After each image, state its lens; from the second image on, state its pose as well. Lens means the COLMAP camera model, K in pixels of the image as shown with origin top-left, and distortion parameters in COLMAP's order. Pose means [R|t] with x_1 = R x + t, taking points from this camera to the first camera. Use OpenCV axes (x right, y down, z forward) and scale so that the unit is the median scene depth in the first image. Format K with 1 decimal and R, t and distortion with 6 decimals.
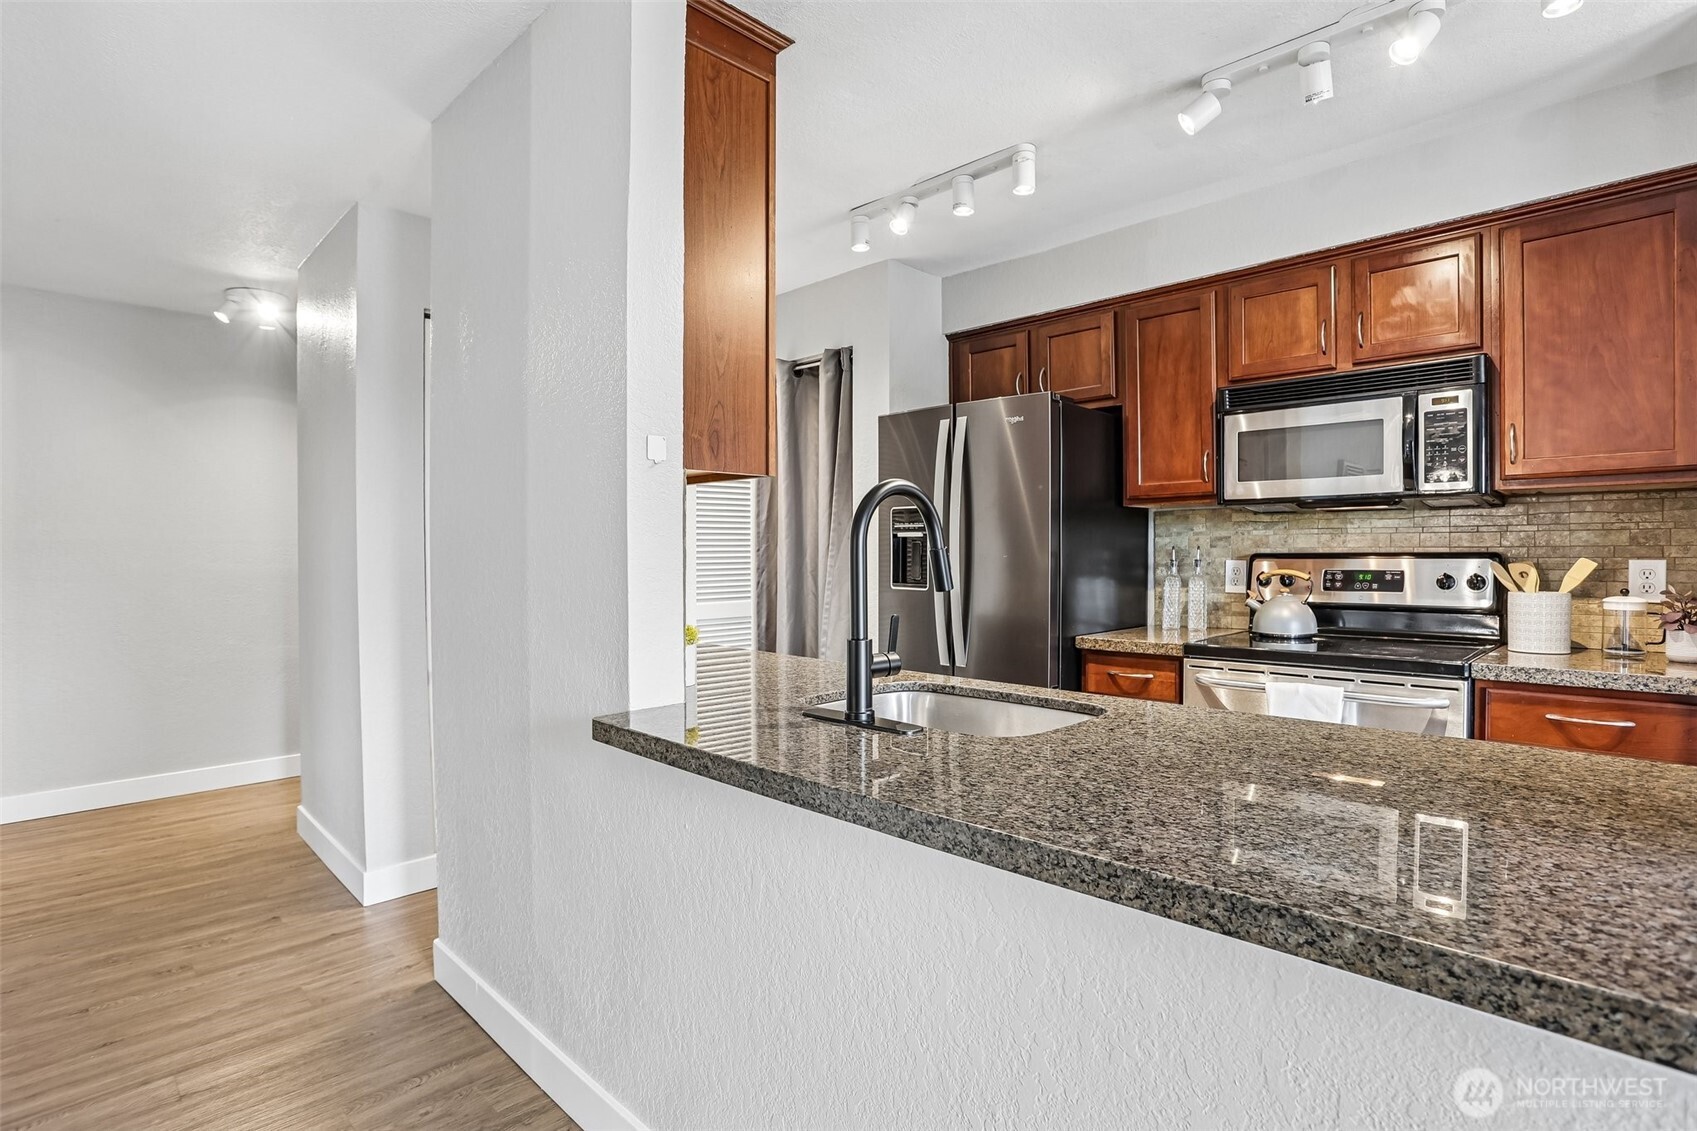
lens RADIAL K [[851.0, 0, 861.8], [0, 851.0, 564.2], [0, 0, 1]] dist [-0.059802, 0.021637]
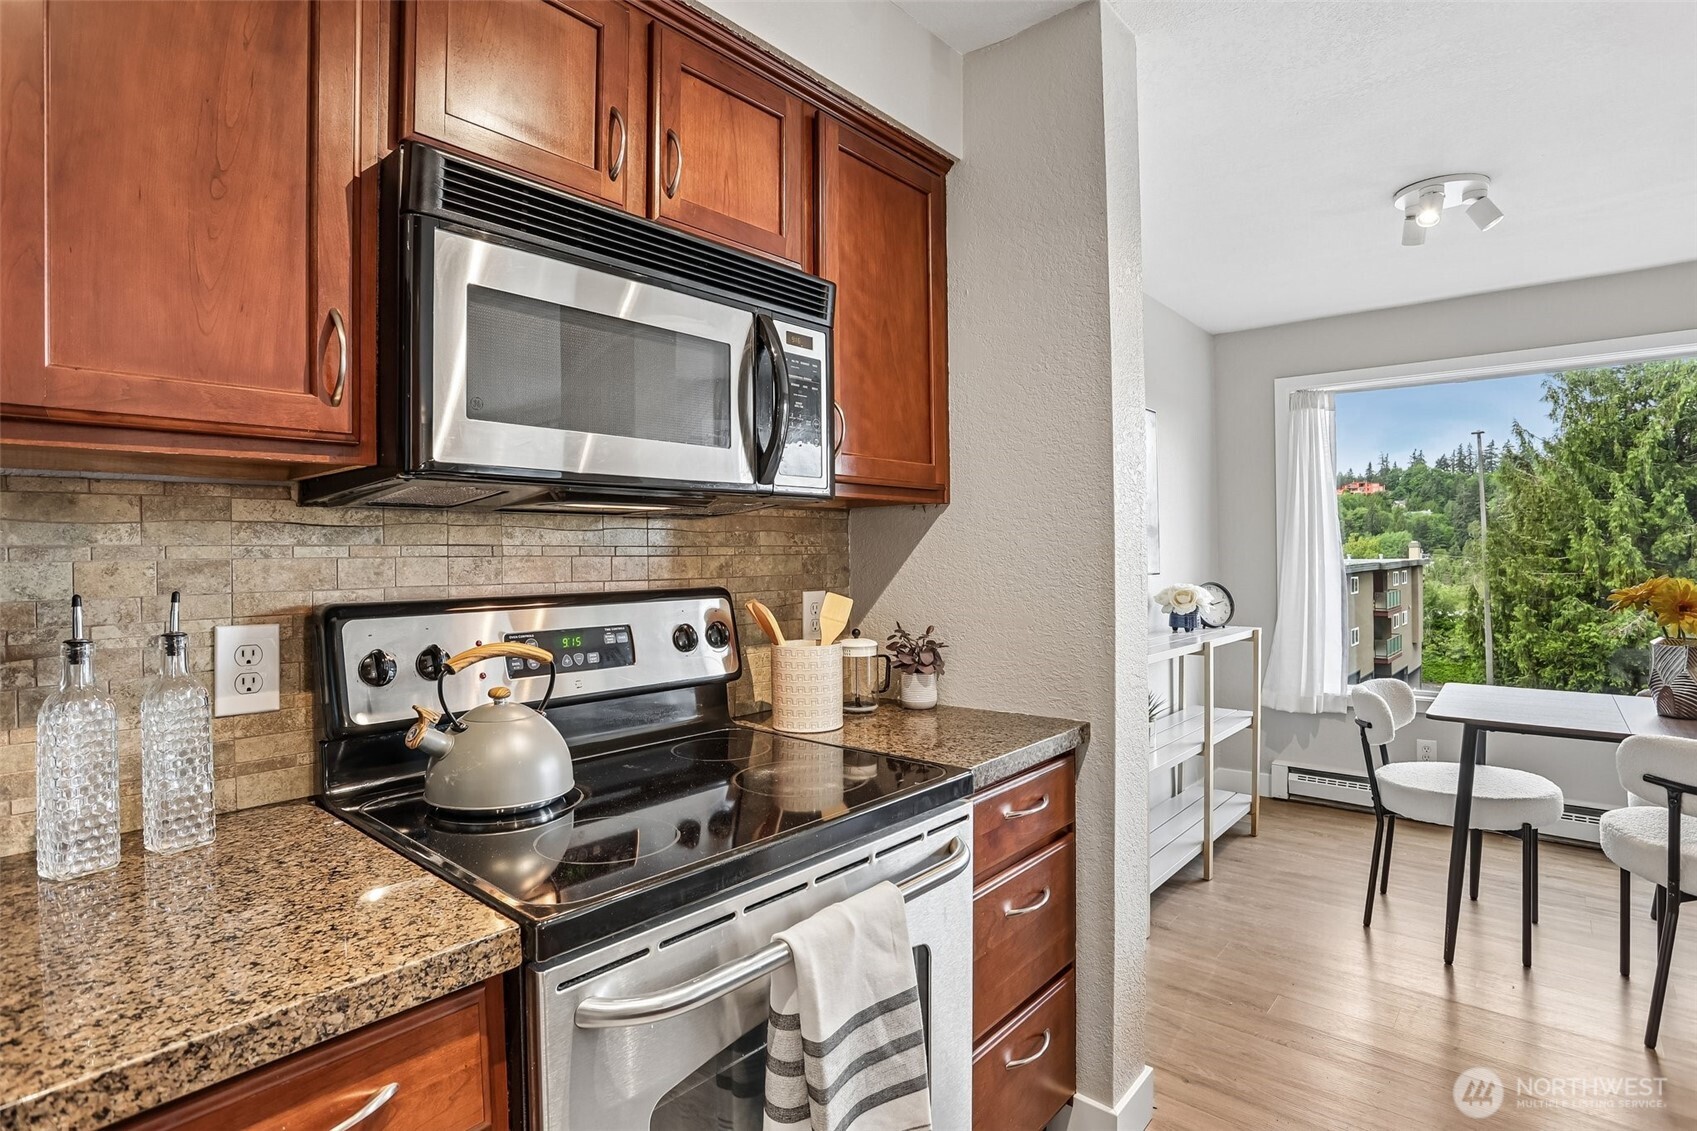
lens RADIAL K [[851.0, 0, 849.6], [0, 851.0, 555.4], [0, 0, 1]] dist [-0.059802, 0.021637]
pose [[-0.043454, 0.004858, 0.999044, 0.073649], [0.023654, 0.999713, -0.003832, -0.032290], [-0.998775, 0.023465, -0.043556, 0.857796]]
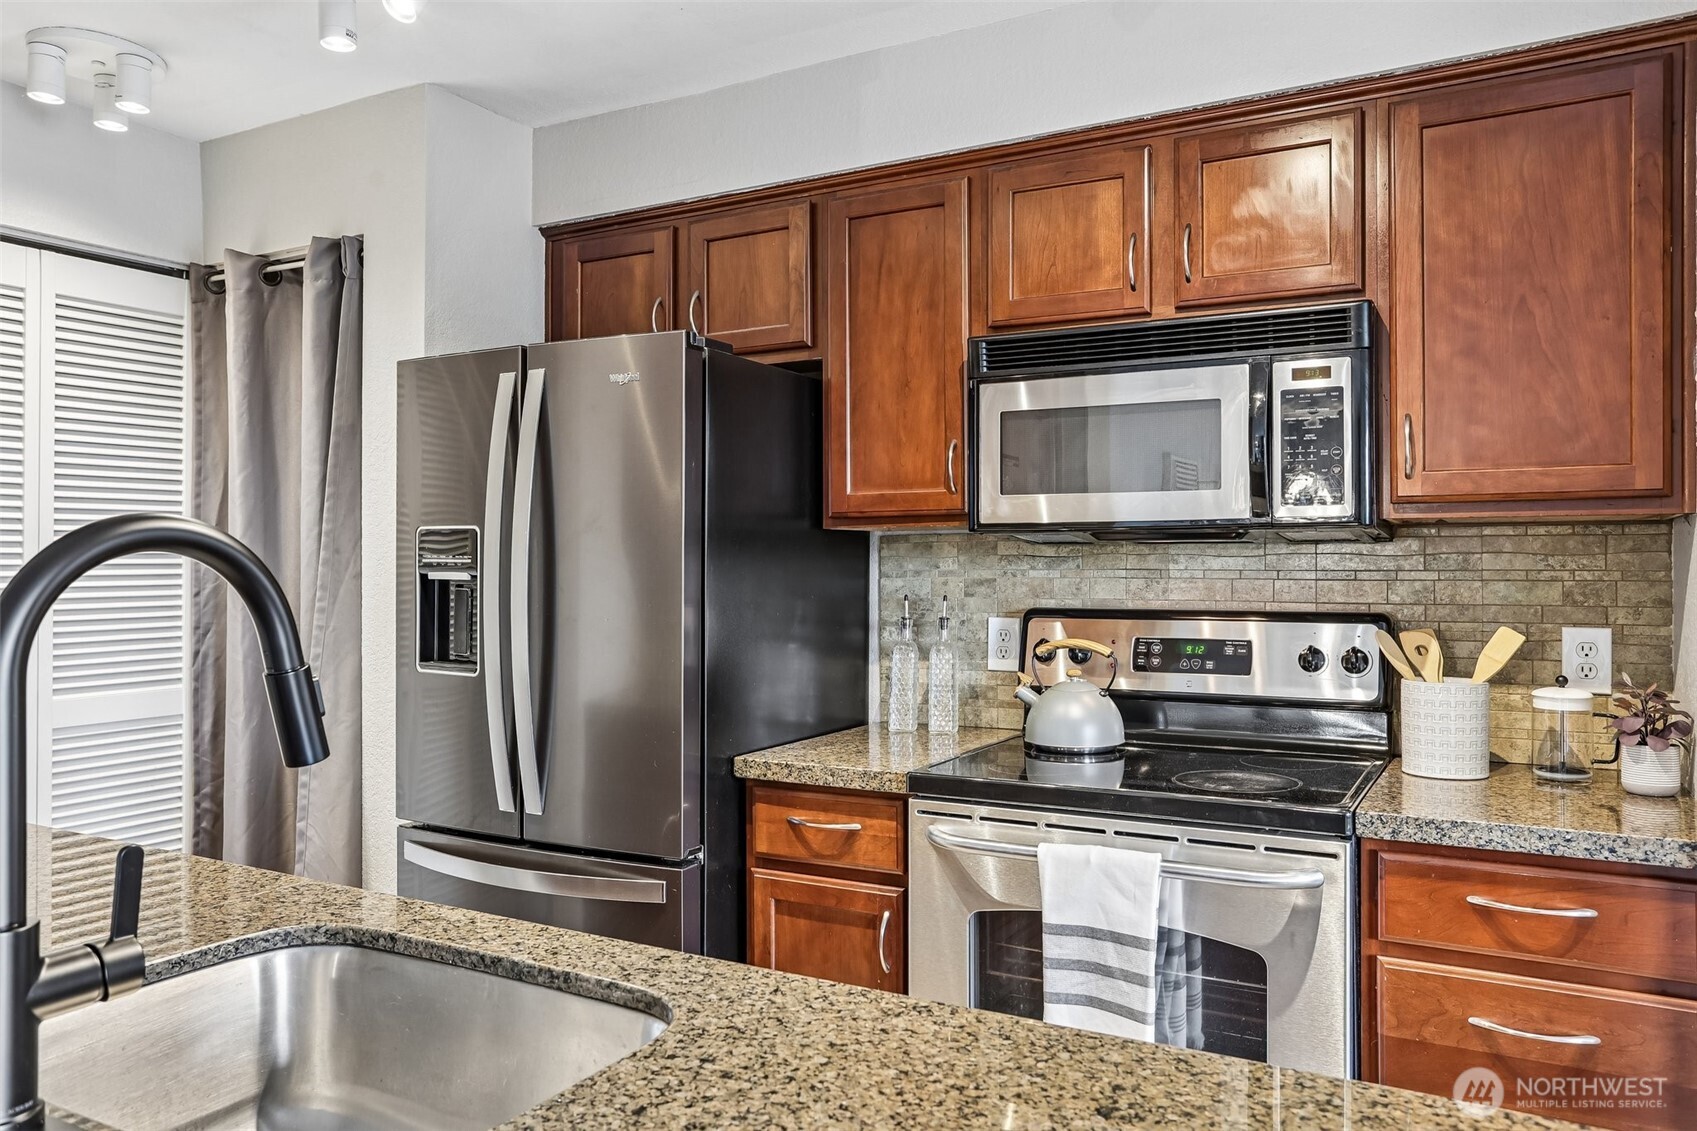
lens RADIAL K [[1225.0, 0, 843.0], [0, 1225.0, 554.5], [0, 0, 1]] dist [-0.046527, 0.026159]
pose [[0.966777, 0.007543, 0.255511, 0.115929], [-0.001702, 0.999732, -0.023074, -0.034898], [-0.255617, 0.021873, 0.966531, 0.185469]]
